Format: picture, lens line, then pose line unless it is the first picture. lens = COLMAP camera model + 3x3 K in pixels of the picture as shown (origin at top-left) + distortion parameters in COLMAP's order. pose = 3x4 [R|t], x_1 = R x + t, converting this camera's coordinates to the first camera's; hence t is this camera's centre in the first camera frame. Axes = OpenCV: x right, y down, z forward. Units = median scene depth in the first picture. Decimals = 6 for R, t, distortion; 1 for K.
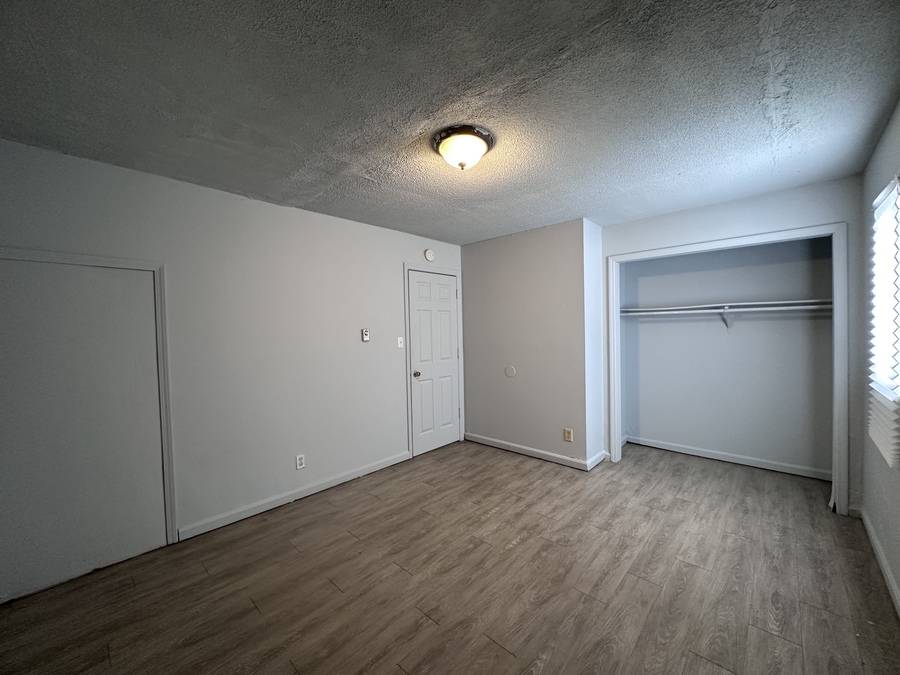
lens RADIAL K [[358.2, 0, 449.9], [0, 358.2, 337.0], [0, 0, 1]] dist [-0.001073, -0.000111]
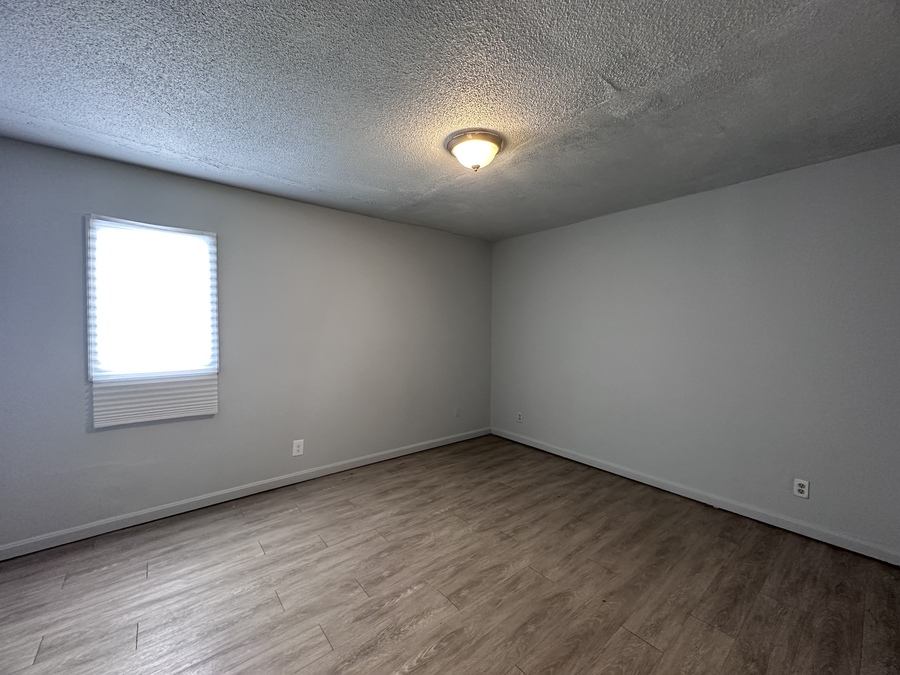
lens RADIAL K [[358.2, 0, 450.0], [0, 358.2, 334.0], [0, 0, 1]] dist [-0.001073, -0.000111]
pose [[-0.991745, 0.010534, 0.127795, -0.019311], [0.015220, 0.999245, 0.035746, -0.027030], [-0.127322, 0.037396, -0.991156, 1.908683]]
